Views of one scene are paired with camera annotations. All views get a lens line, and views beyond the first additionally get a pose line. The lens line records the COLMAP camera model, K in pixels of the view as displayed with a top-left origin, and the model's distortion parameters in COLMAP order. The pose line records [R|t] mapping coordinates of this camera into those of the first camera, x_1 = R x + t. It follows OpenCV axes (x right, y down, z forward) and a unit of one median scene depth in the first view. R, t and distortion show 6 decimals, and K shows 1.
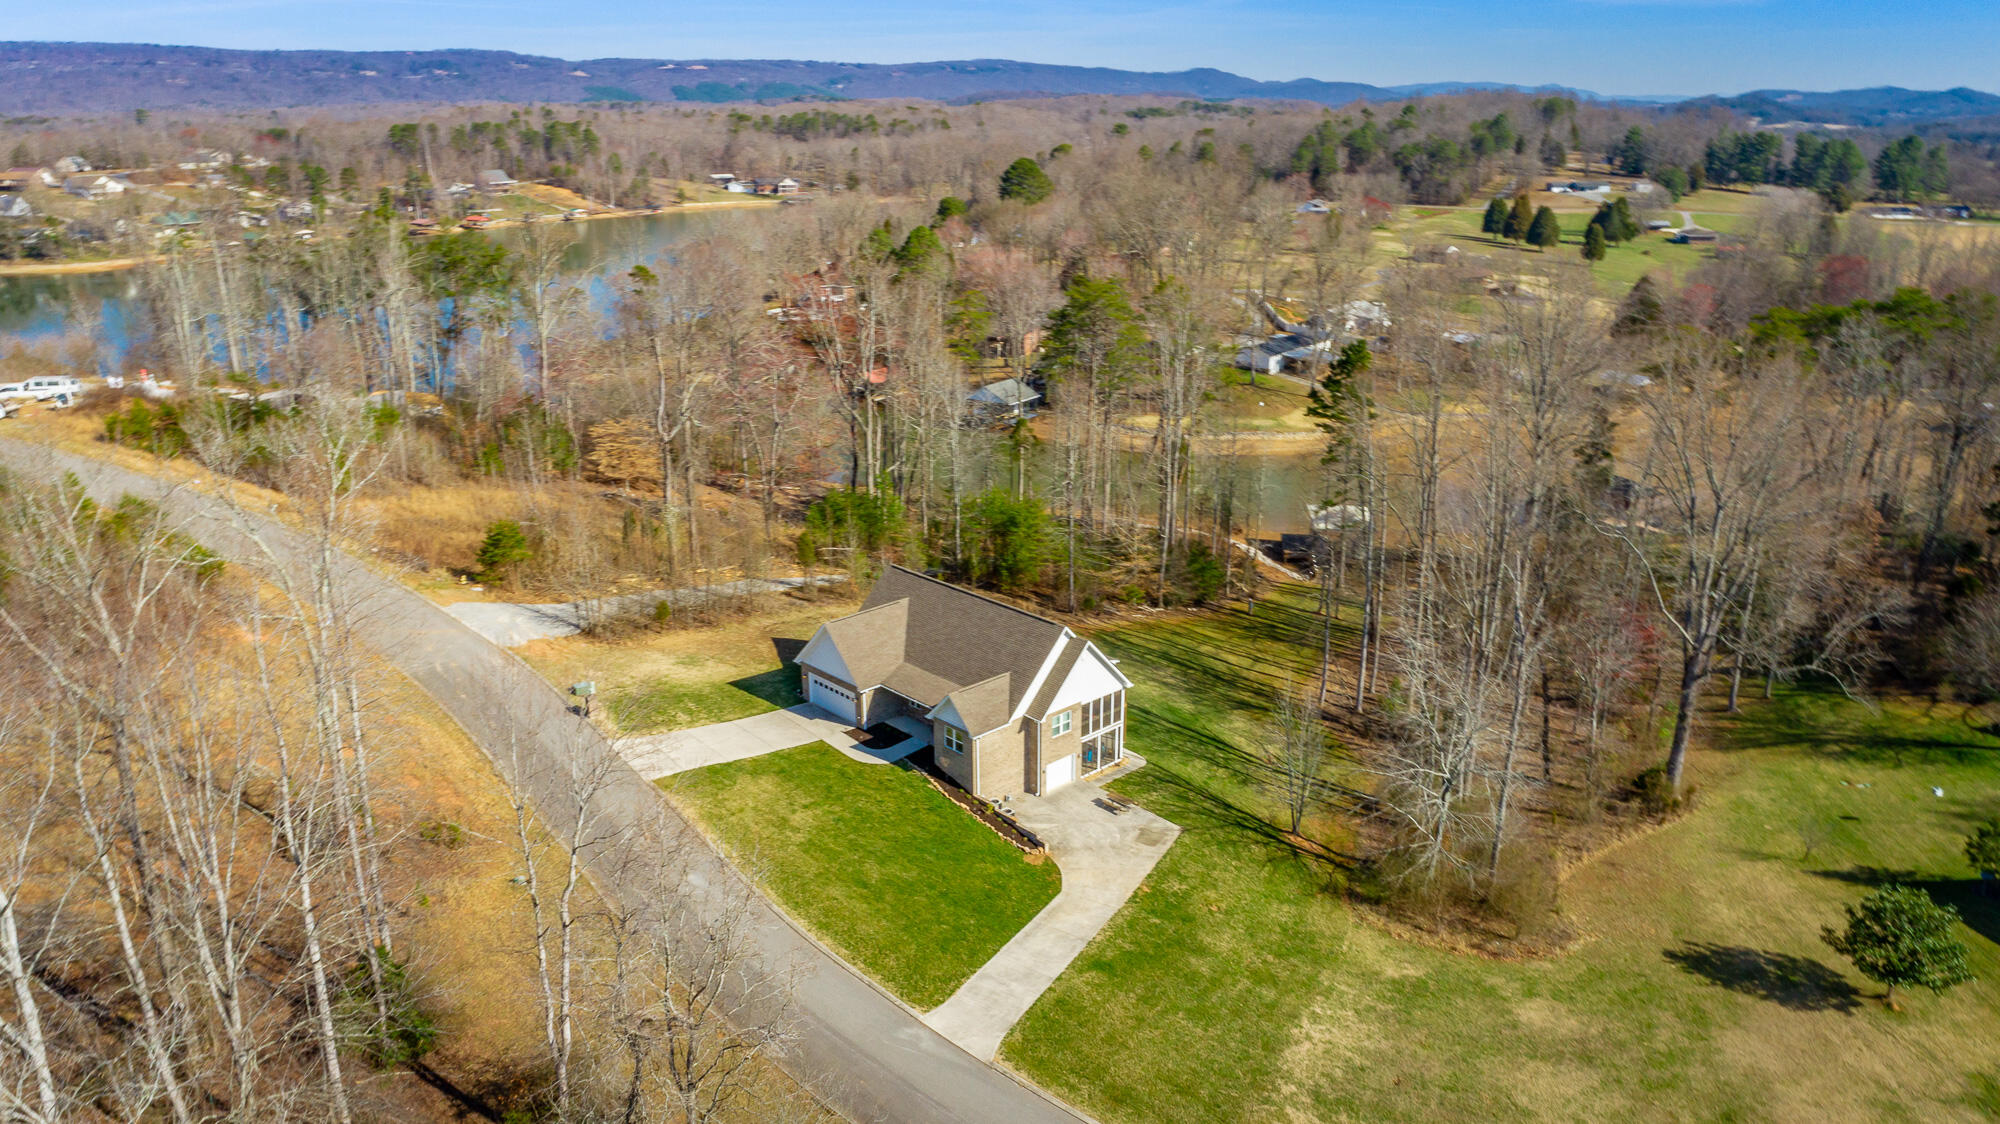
lens RADIAL K [[1474.8, 0, 1090.2], [0, 1474.8, 599.5], [0, 0, 1]] dist [0.003040, 0.000150]
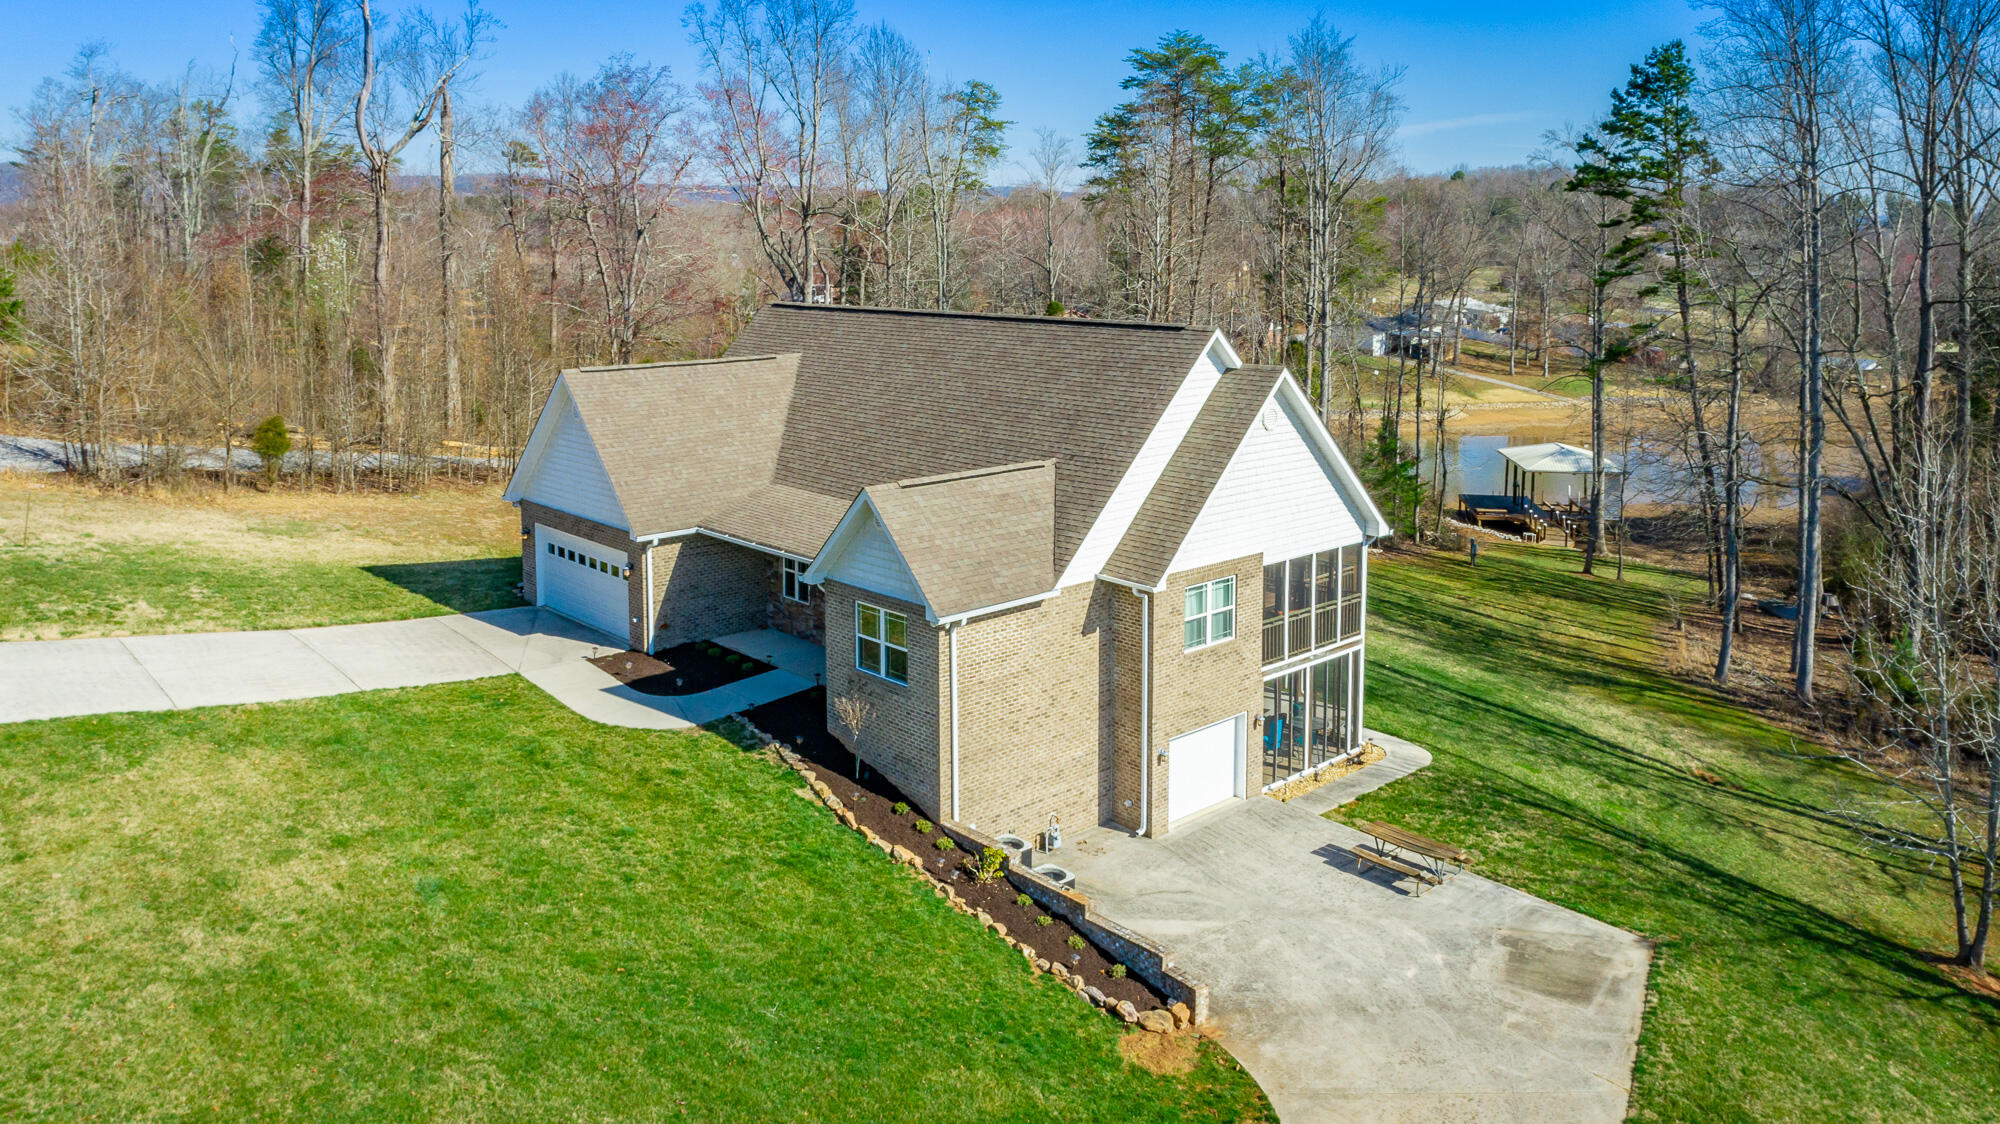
lens RADIAL K [[1474.8, 0, 1027.7], [0, 1474.8, 414.0], [0, 0, 1]] dist [0.003040, 0.000150]
pose [[0.998450, -0.012574, -0.054220, -0.042910], [0.000329, 0.975463, -0.220164, 0.116197], [0.055658, 0.219805, 0.973955, 0.676242]]
